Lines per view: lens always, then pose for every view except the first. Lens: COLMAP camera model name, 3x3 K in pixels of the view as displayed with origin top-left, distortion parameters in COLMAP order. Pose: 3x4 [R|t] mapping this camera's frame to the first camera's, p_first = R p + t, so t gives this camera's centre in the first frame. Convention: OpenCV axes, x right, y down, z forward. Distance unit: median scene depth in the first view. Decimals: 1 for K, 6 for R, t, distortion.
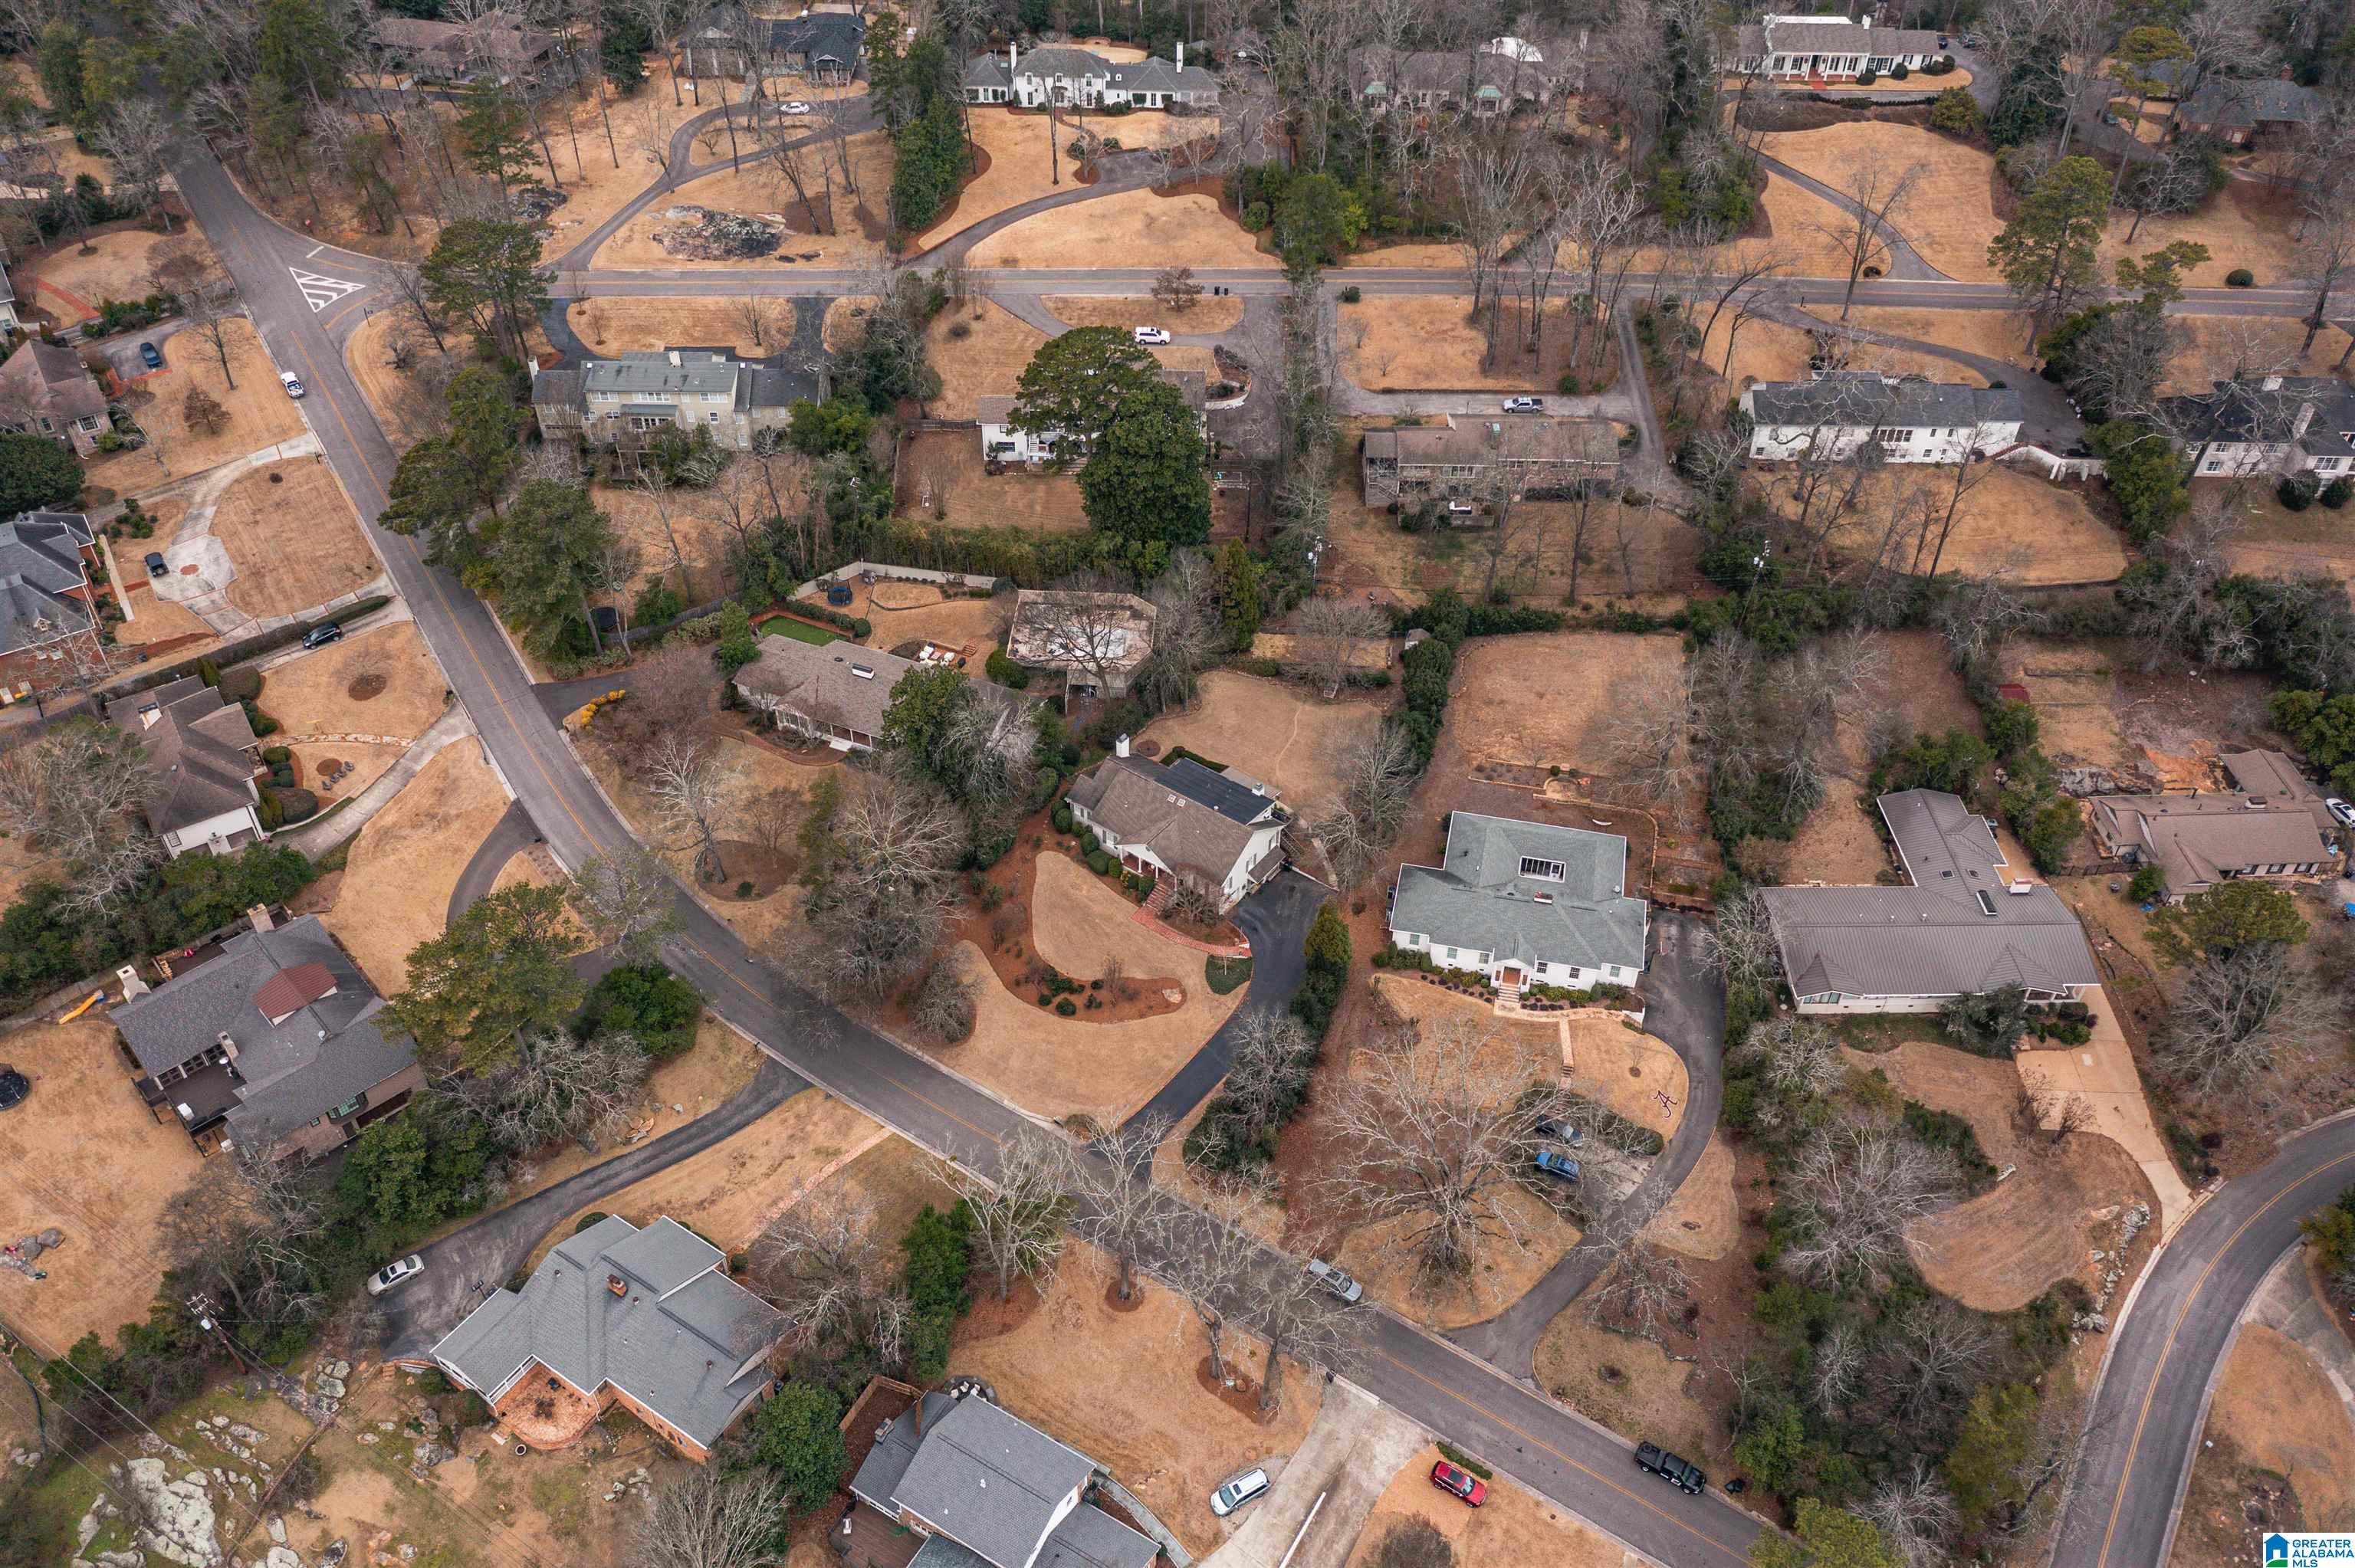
lens RADIAL K [[1853.9, 0, 1181.5], [0, 1853.9, 783.8], [0, 0, 1]] dist [-0.021258, 0.006836]
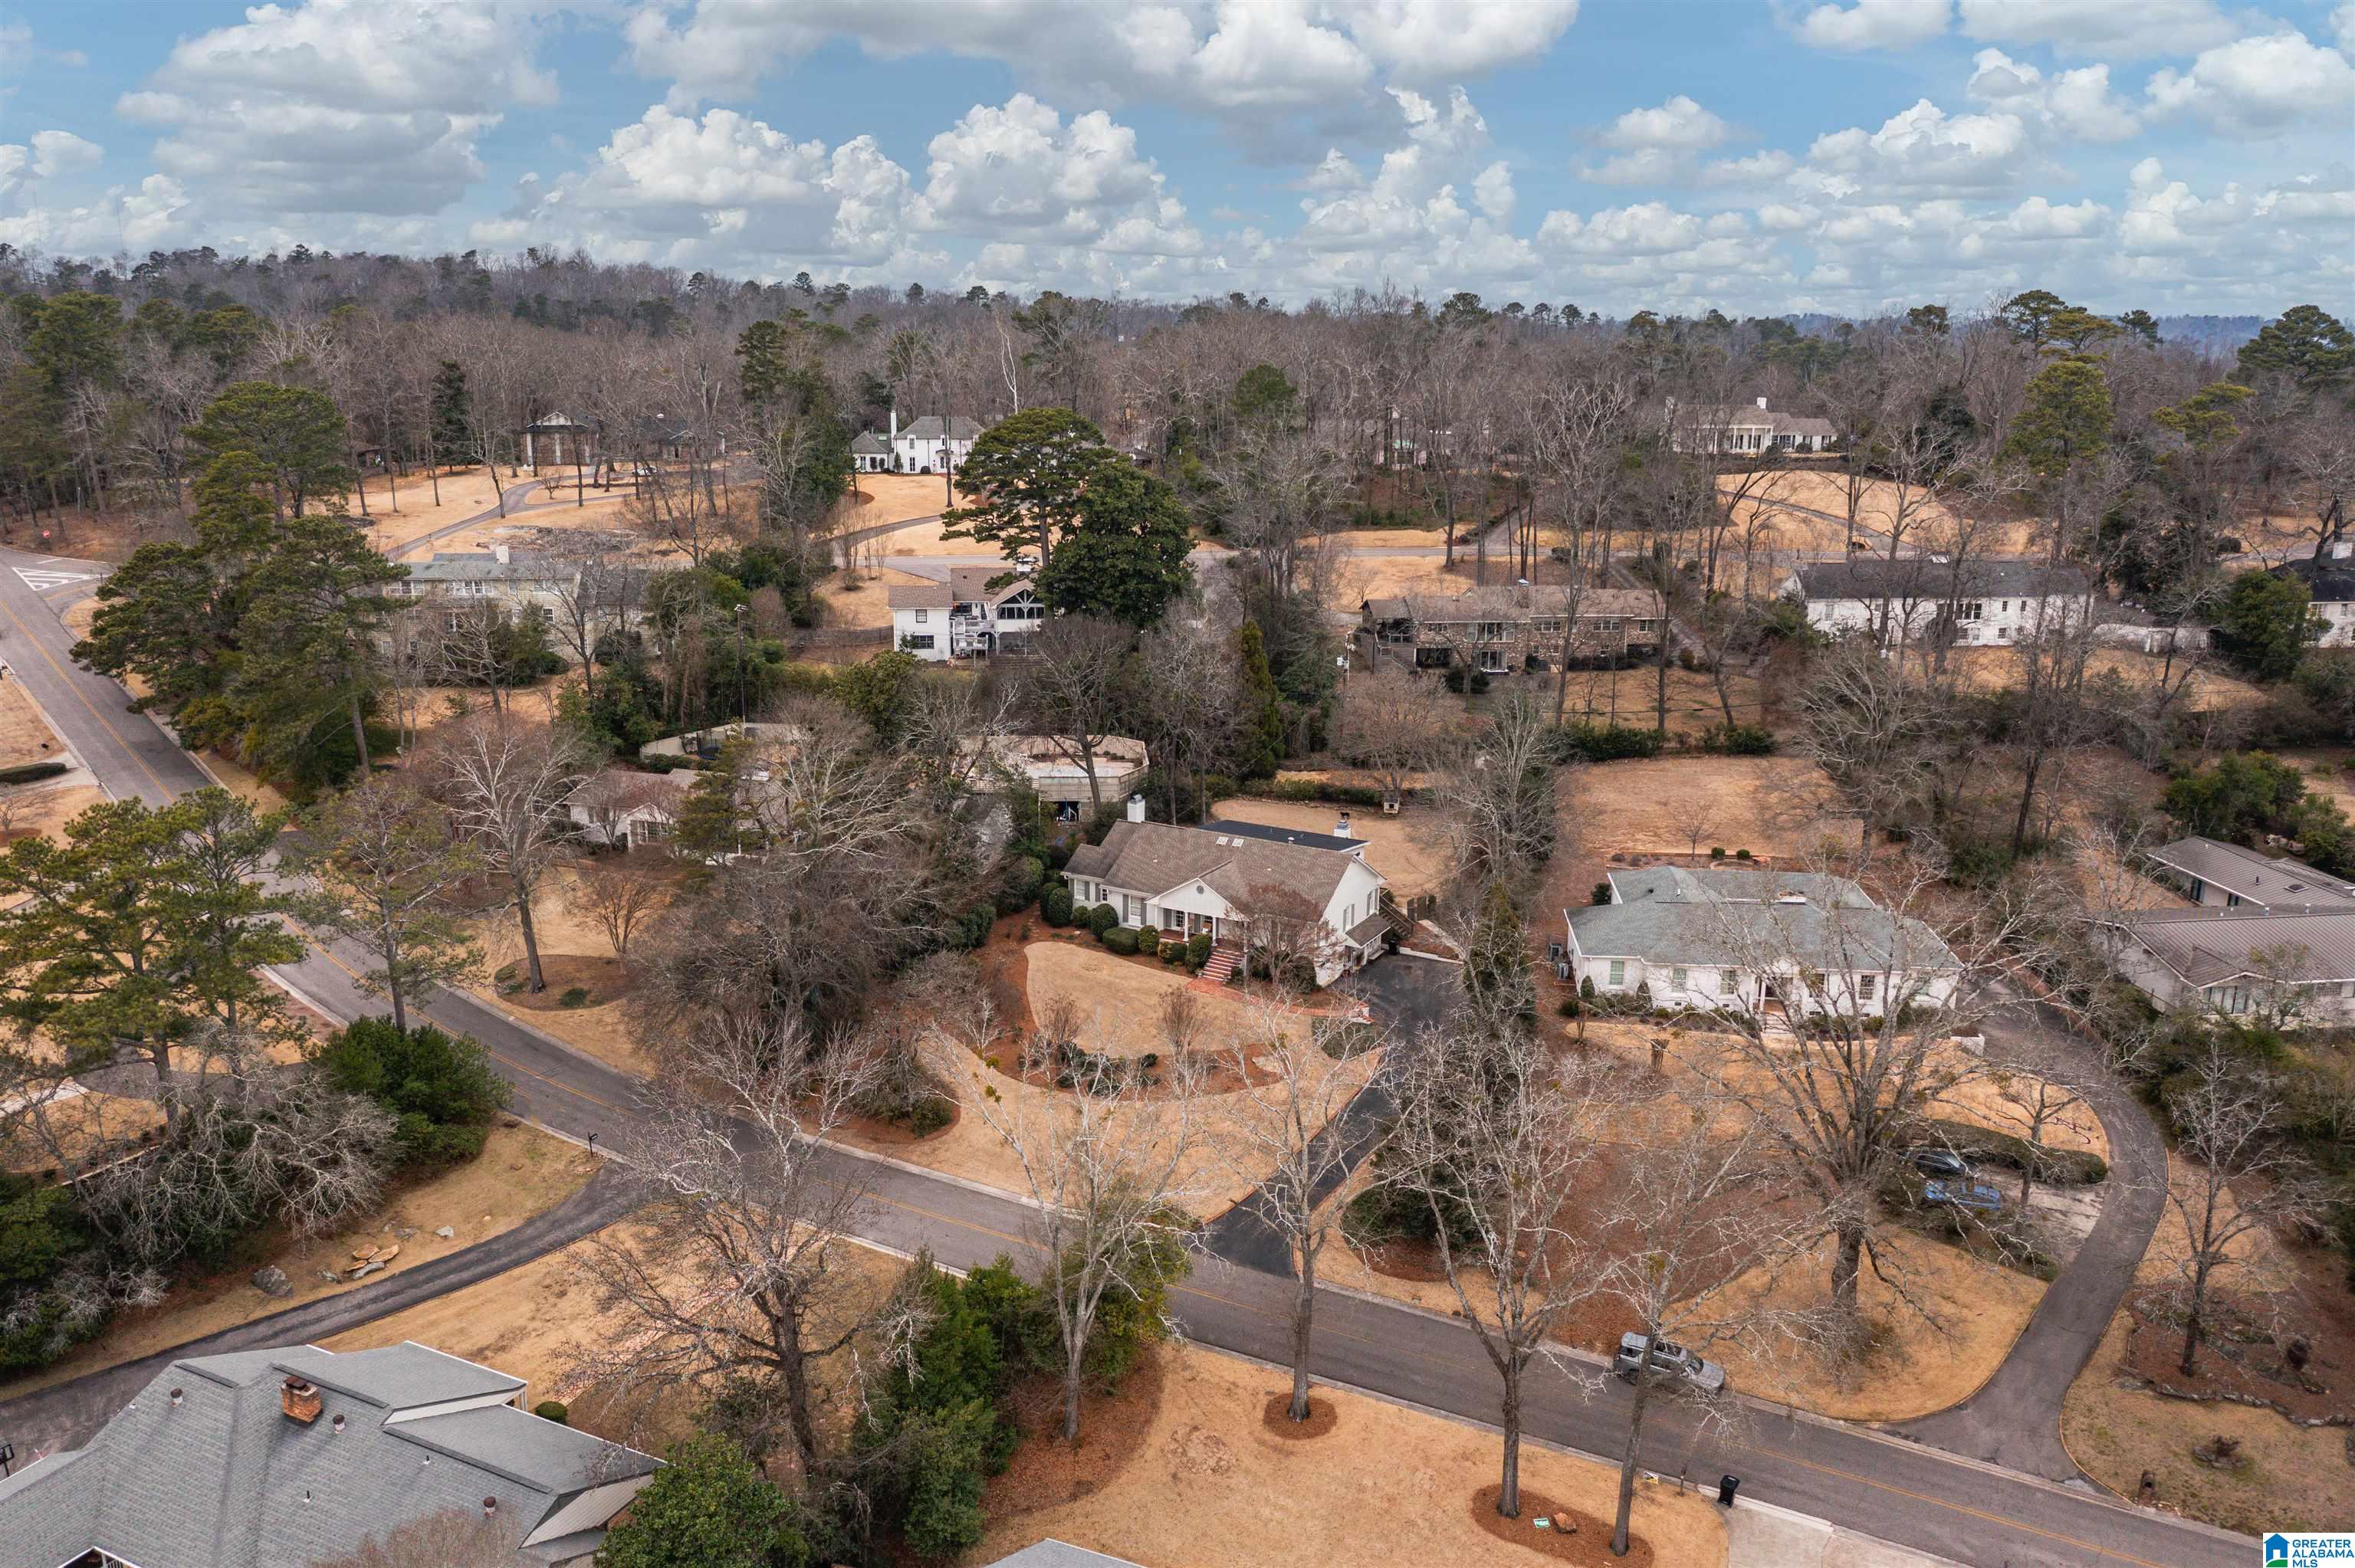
lens RADIAL K [[1853.9, 0, 1181.5], [0, 1853.9, 783.8], [0, 0, 1]] dist [-0.021258, 0.006836]
pose [[0.991814, -0.028450, 0.124482, -0.101119], [0.081565, 0.891216, -0.446186, 0.282054], [-0.098246, 0.452687, 0.886241, 0.364842]]
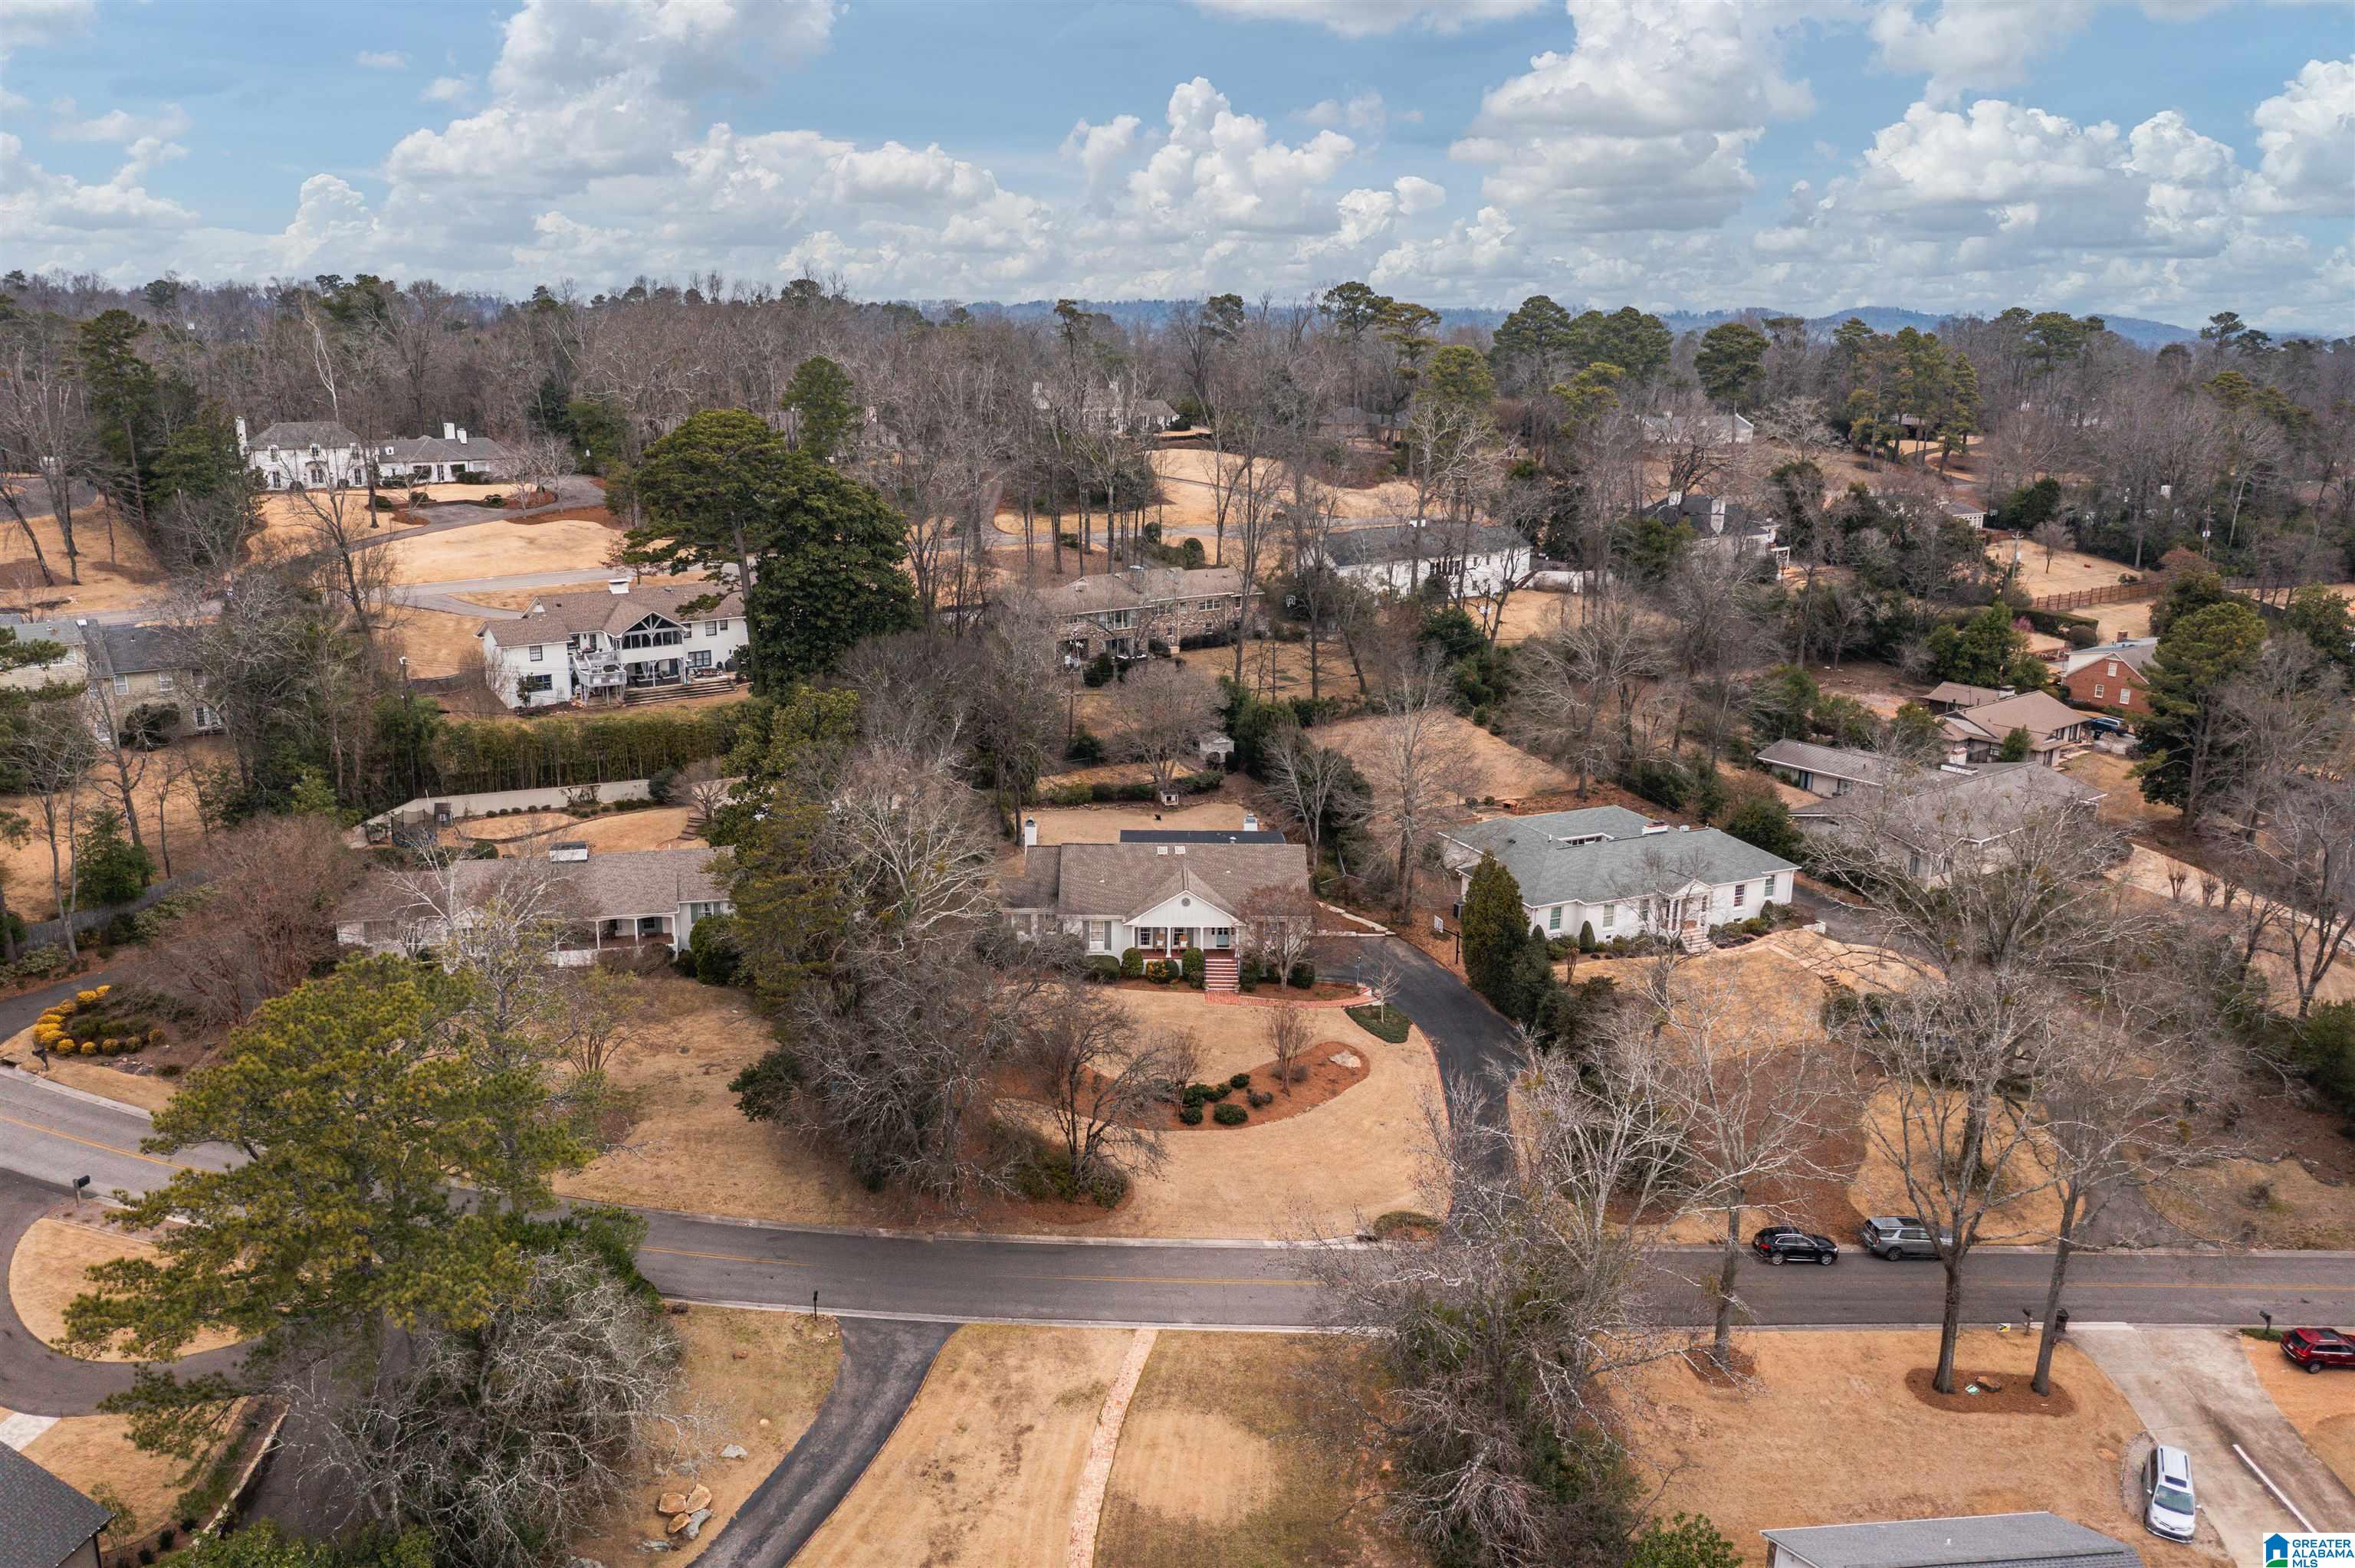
lens RADIAL K [[1885.2, 0, 1188.1], [0, 1885.2, 694.2], [0, 0, 1]] dist [-0.019625, 0.002278]
pose [[0.793396, -0.118394, 0.597081, -0.381654], [0.393341, 0.848318, -0.354456, 0.196234], [-0.464550, 0.516081, 0.719621, 0.454625]]
